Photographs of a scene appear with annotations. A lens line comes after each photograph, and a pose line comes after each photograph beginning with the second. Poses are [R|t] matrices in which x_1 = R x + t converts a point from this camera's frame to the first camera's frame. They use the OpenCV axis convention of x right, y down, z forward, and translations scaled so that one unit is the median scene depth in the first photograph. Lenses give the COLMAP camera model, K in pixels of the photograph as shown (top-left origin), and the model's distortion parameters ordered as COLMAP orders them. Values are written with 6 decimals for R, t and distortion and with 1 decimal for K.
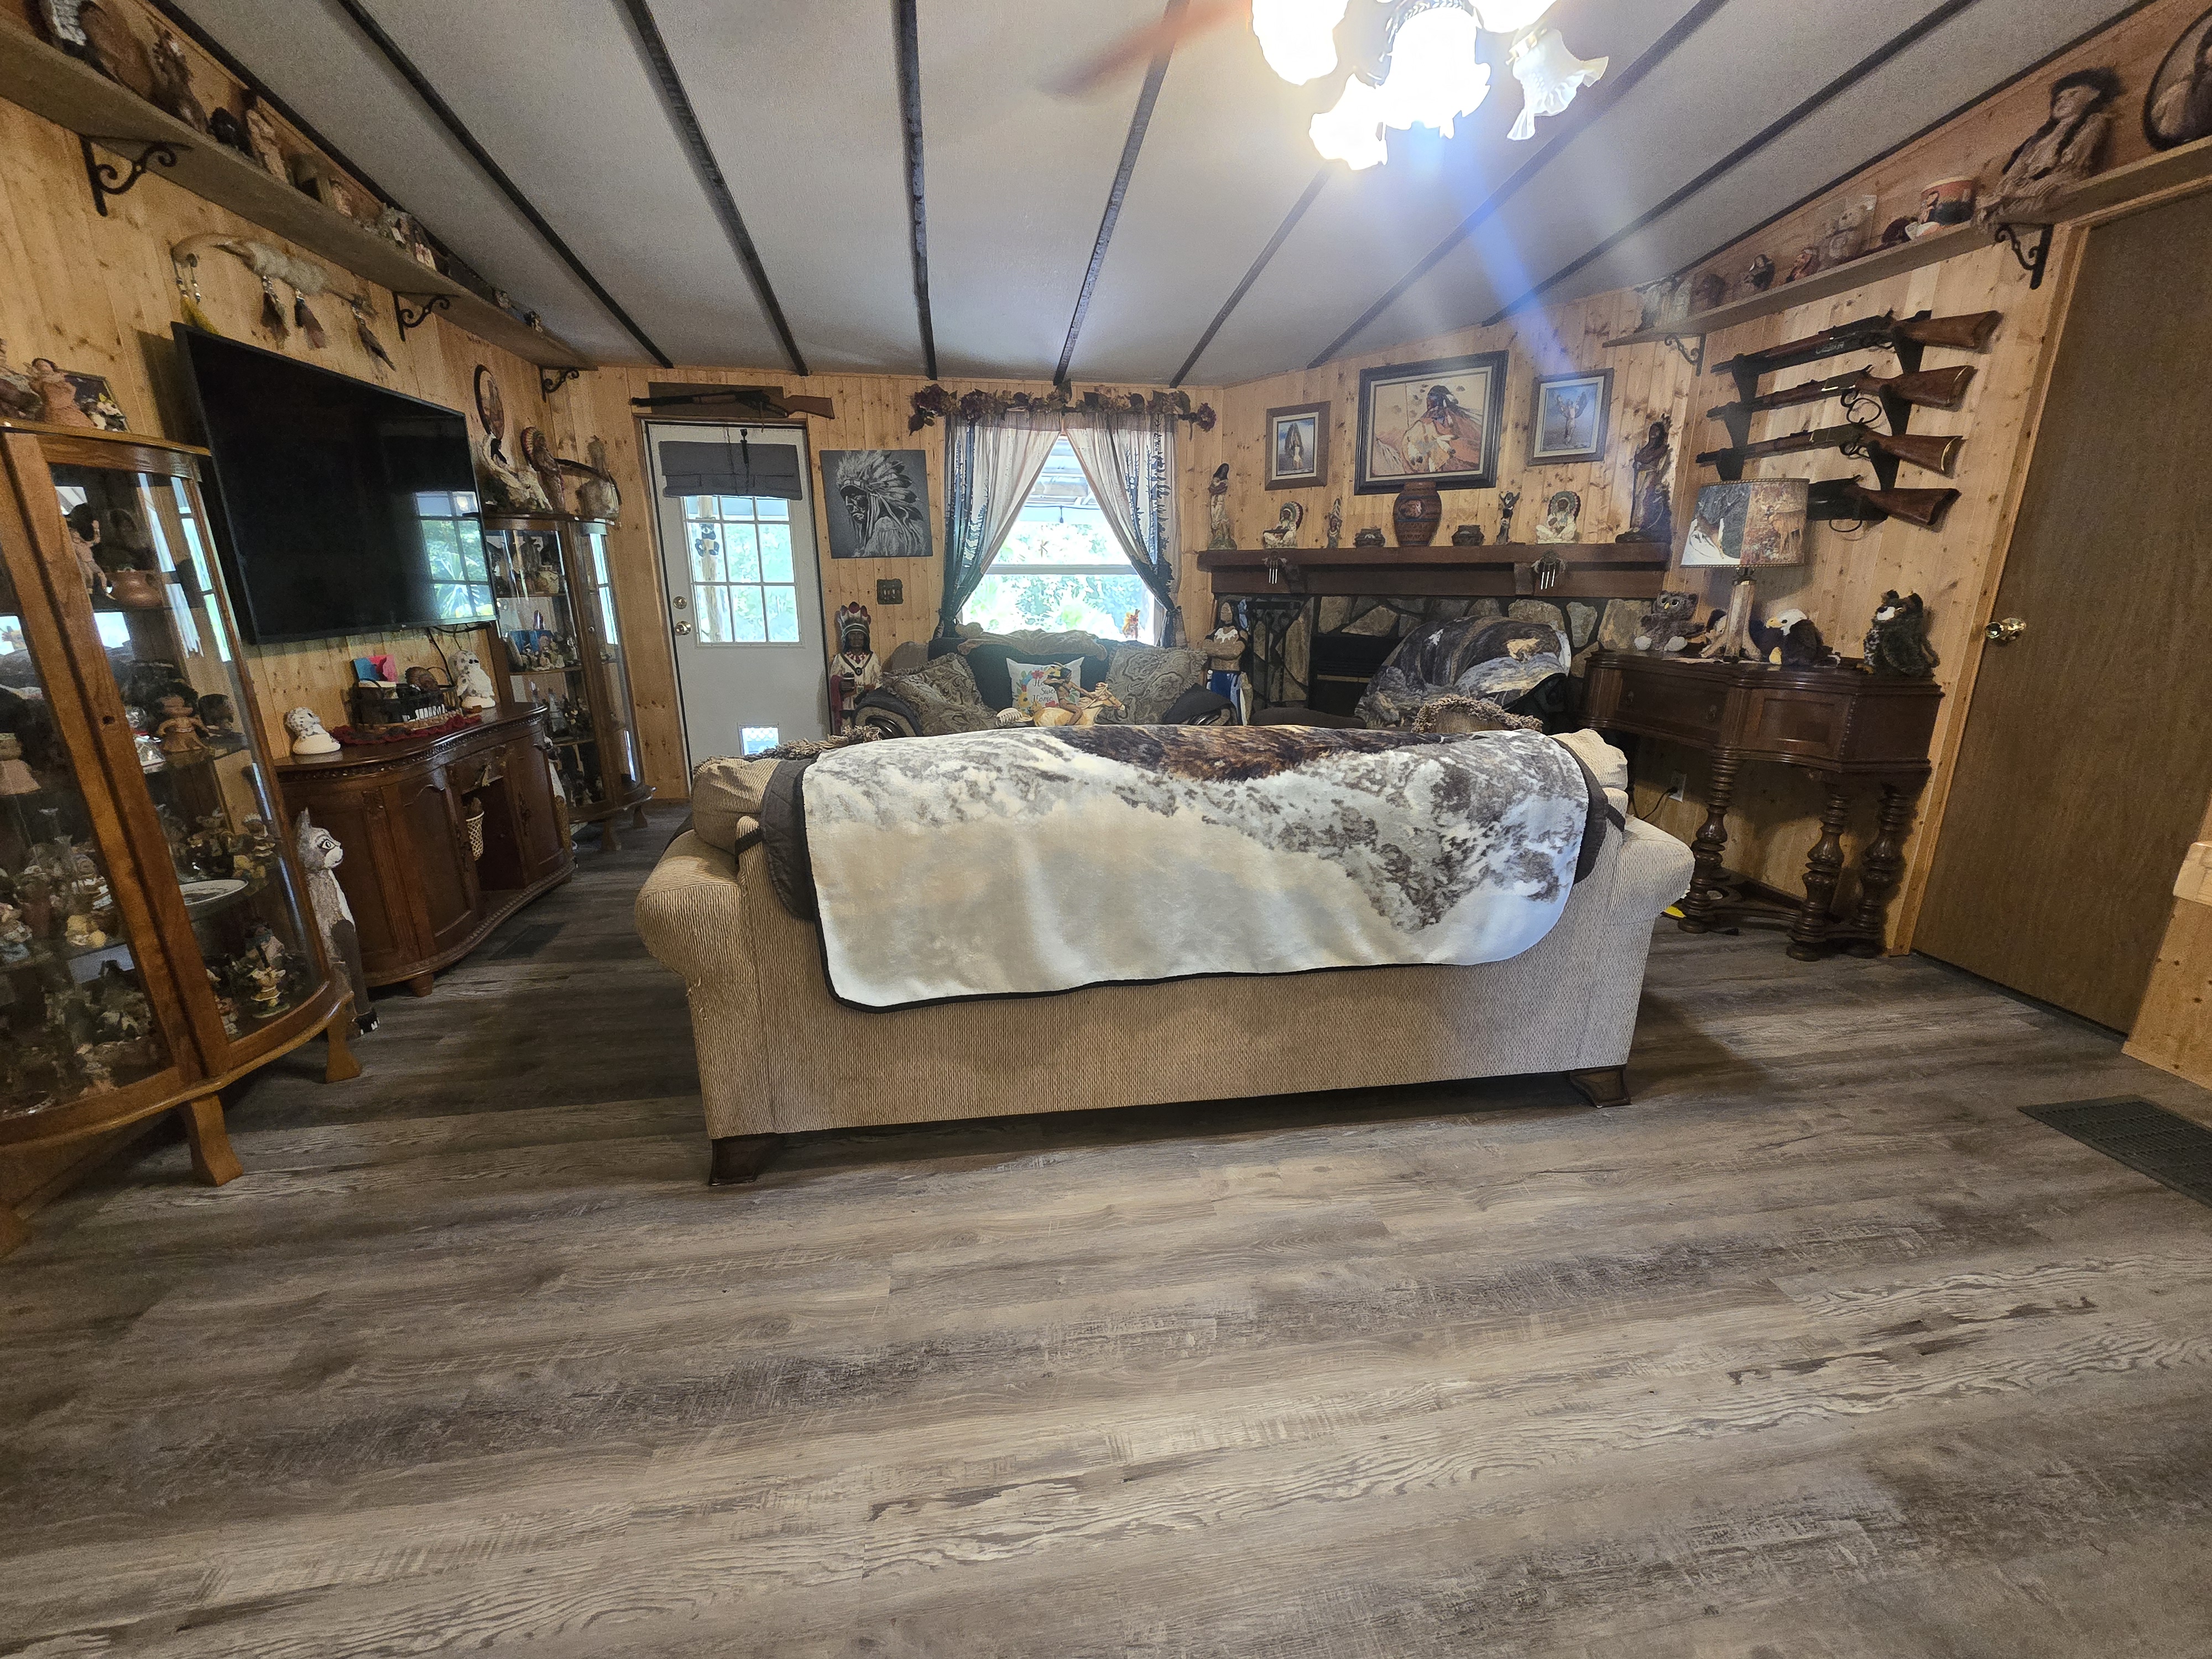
lens RADIAL K [[897.8, 0, 1106.0], [0, 897.8, 829.5], [0, 0, 1]] dist [0.002117, 0.000061]
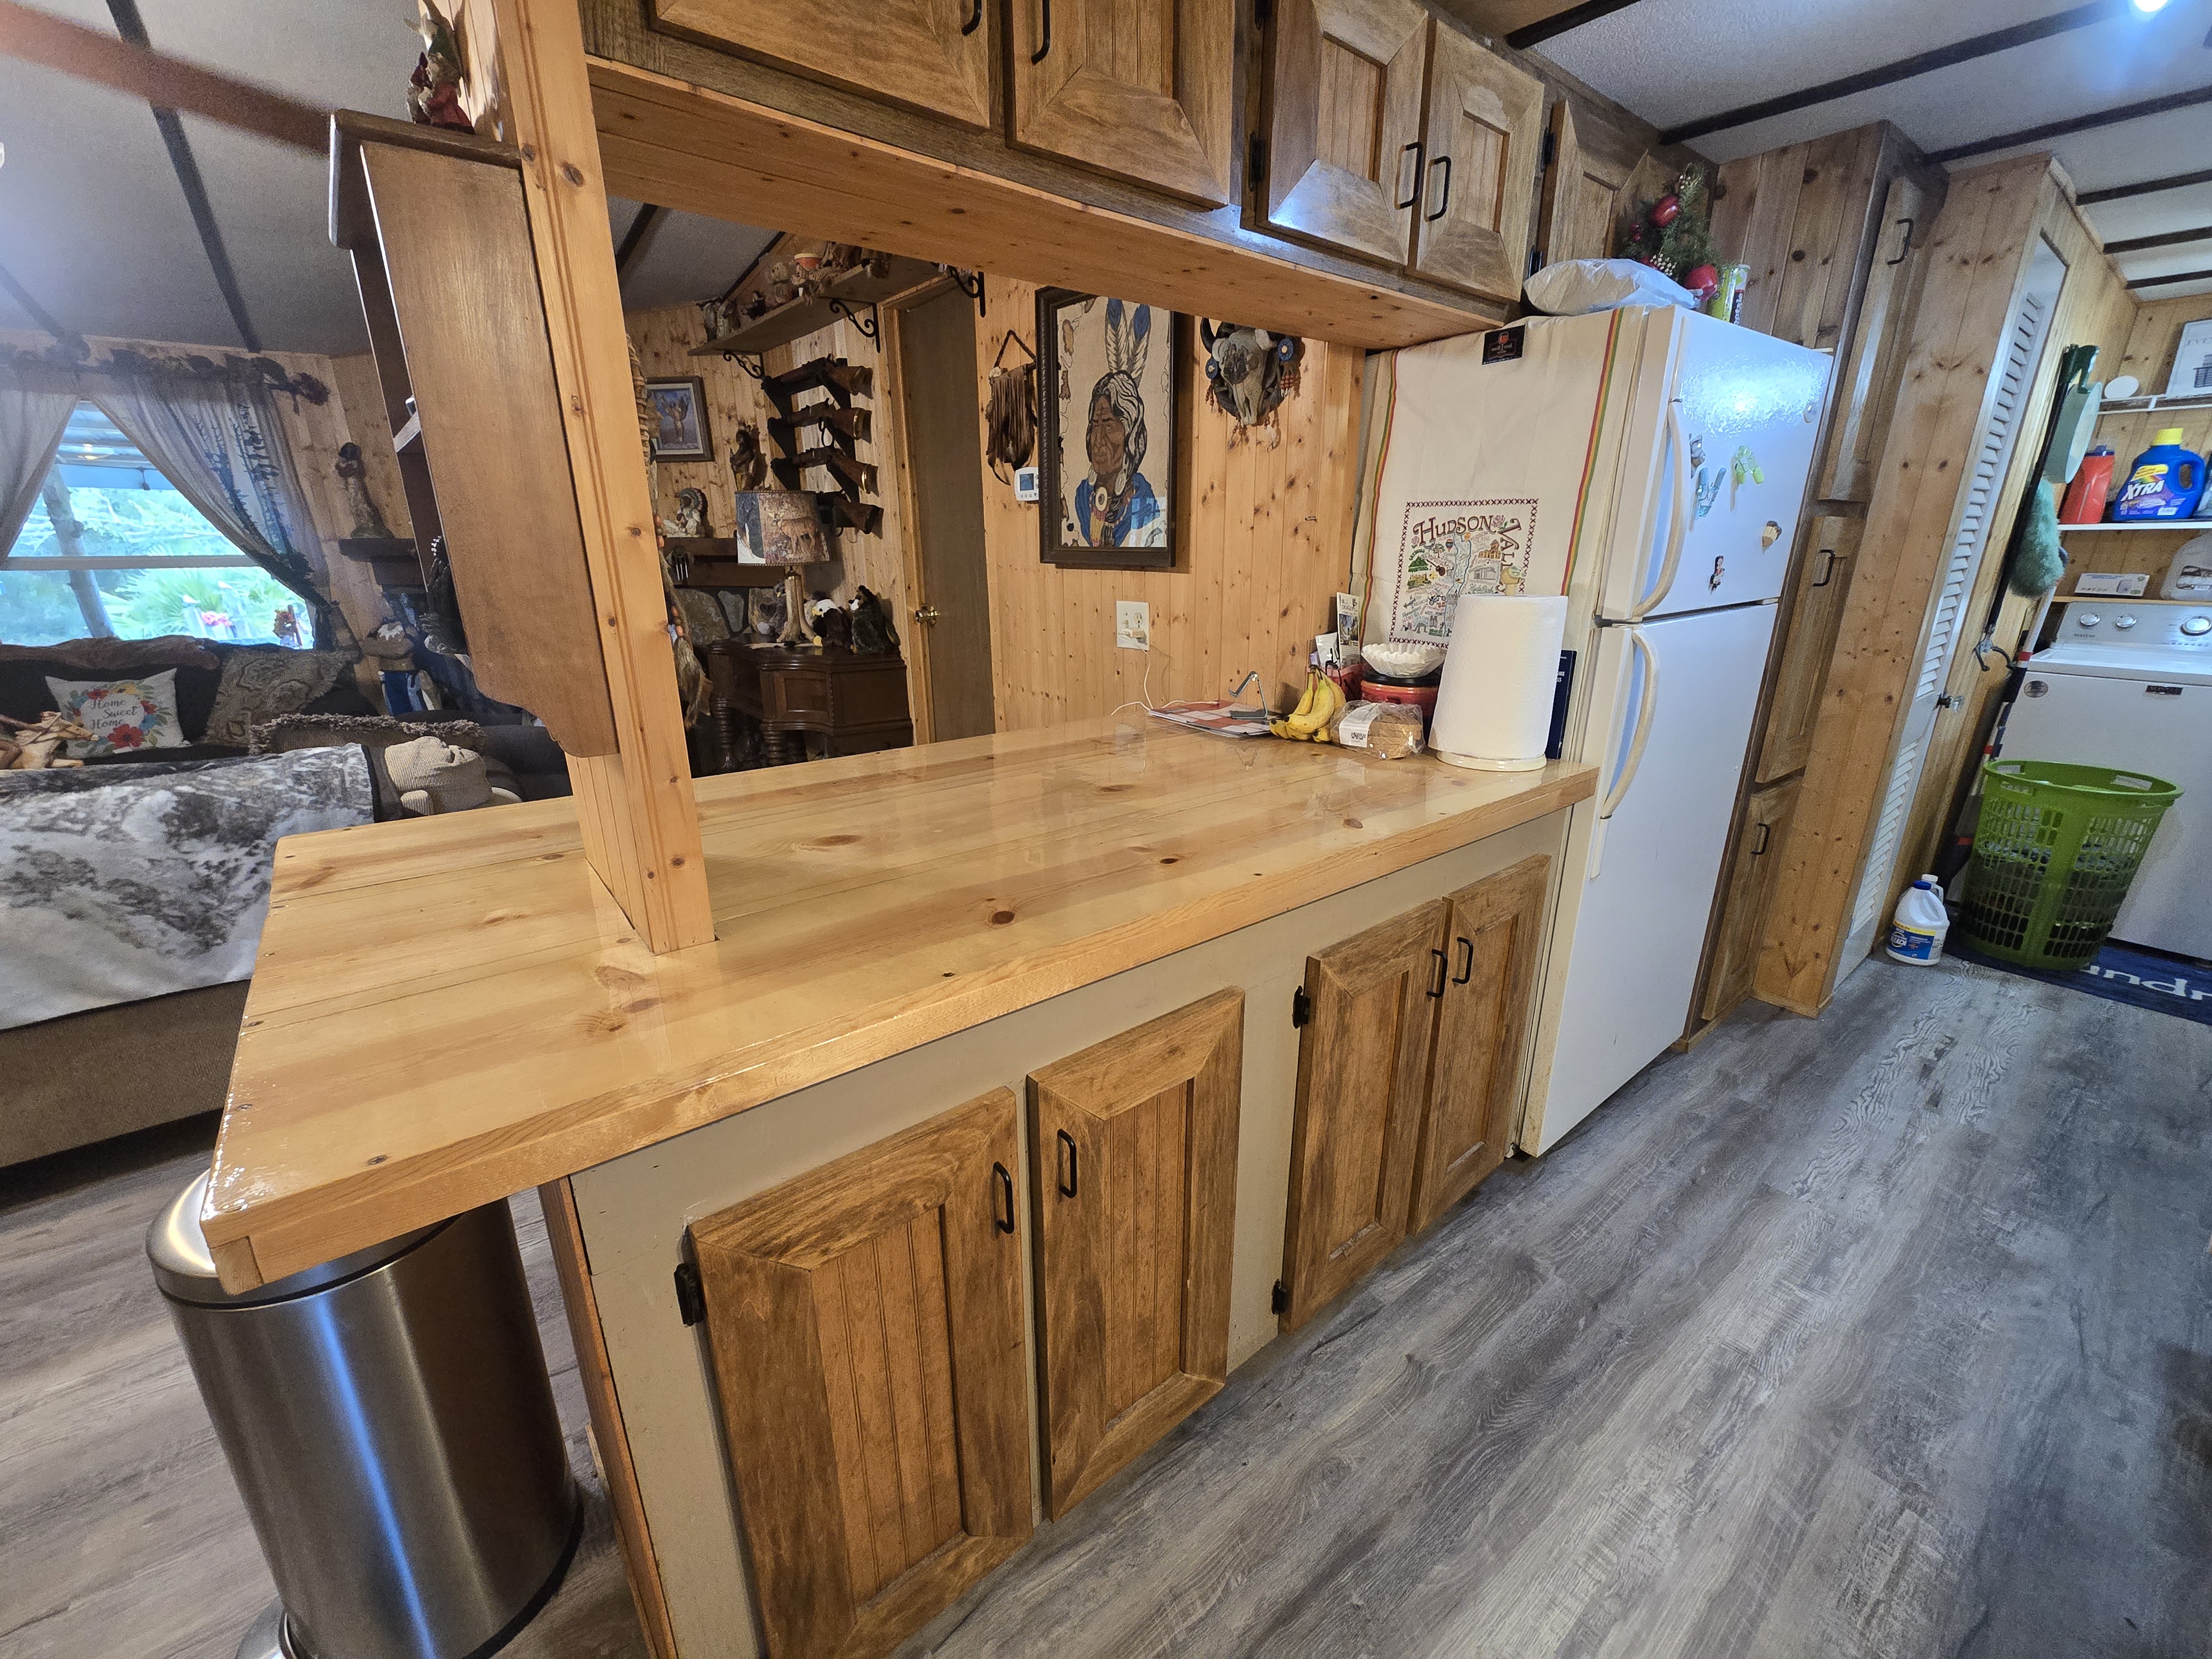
lens RADIAL K [[905.6, 0, 1106.0], [0, 905.6, 829.5], [0, 0, 1]] dist [-0.001747, 0.000013]
pose [[0.875079, -0.152379, 0.459367, 0.812393], [0.134043, 0.988320, 0.072493, 0.035439], [-0.465048, -0.001863, 0.885284, -0.408046]]
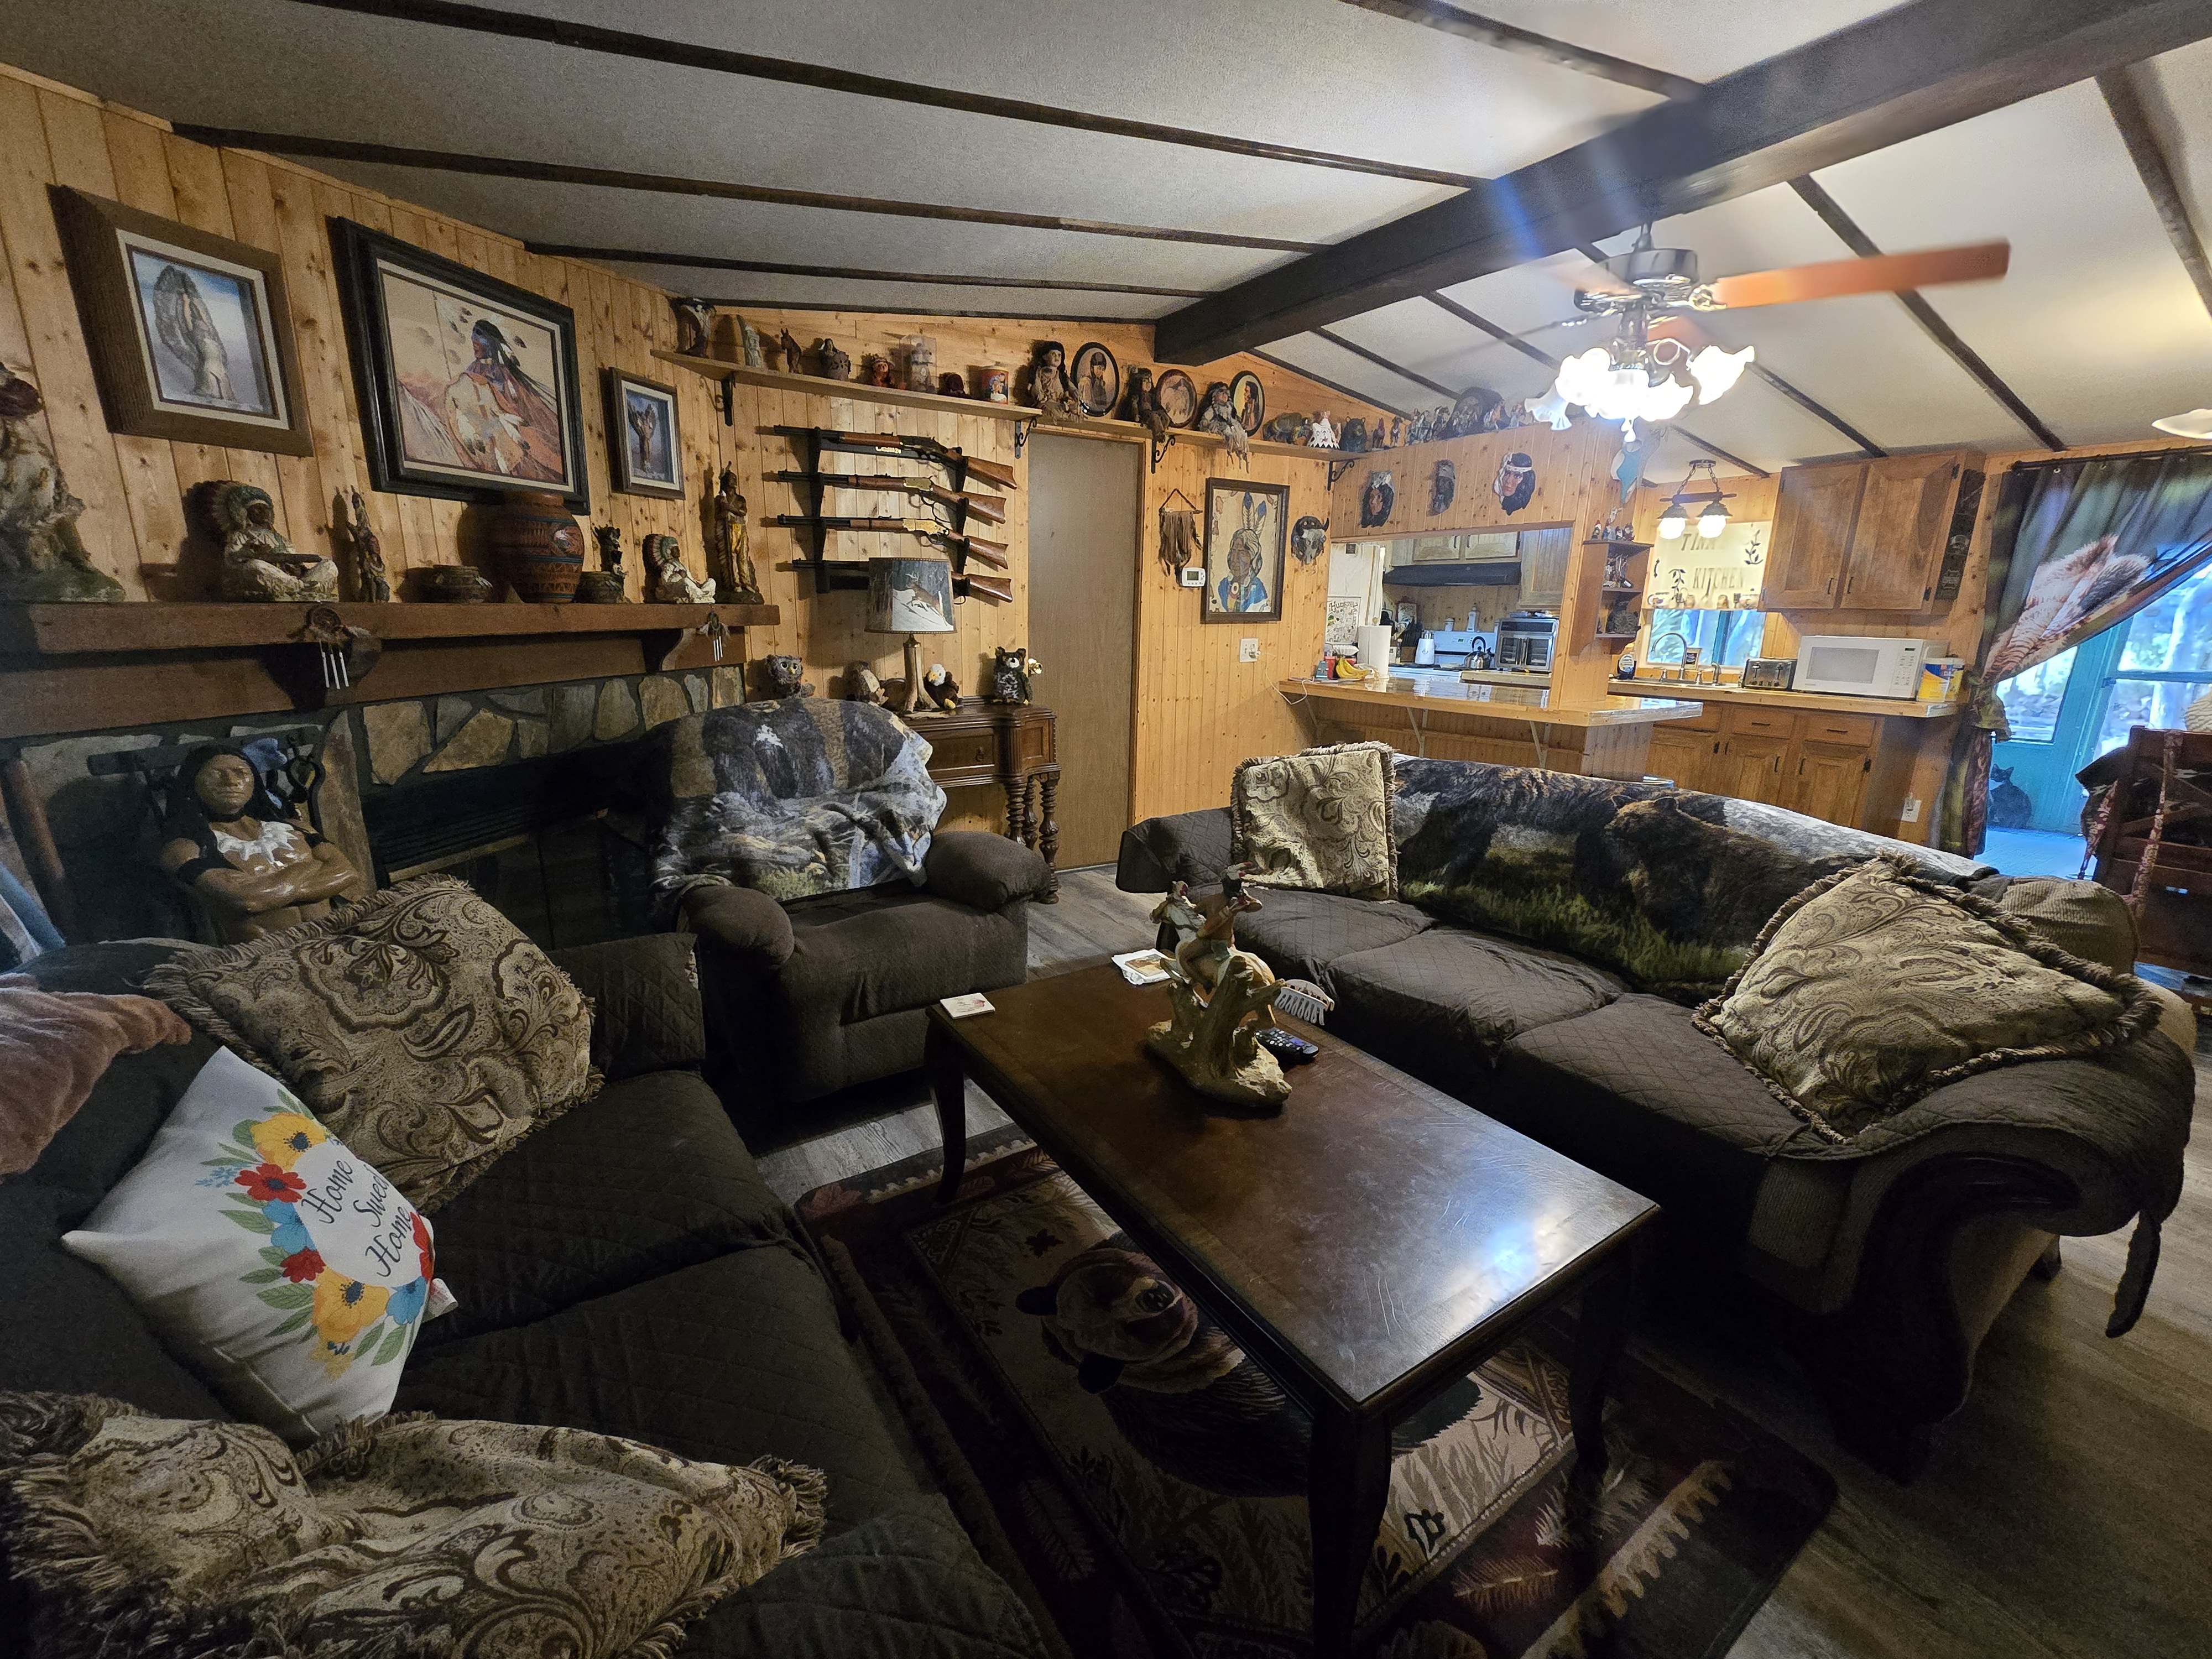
lens RADIAL K [[905.6, 0, 1106.0], [0, 905.6, 829.5], [0, 0, 1]] dist [-0.001747, 0.000013]
pose [[-0.395668, -0.228684, 0.889466, -0.803416], [0.238020, 0.909876, 0.339812, -0.677671], [-0.887014, 0.346163, -0.305577, 2.091250]]
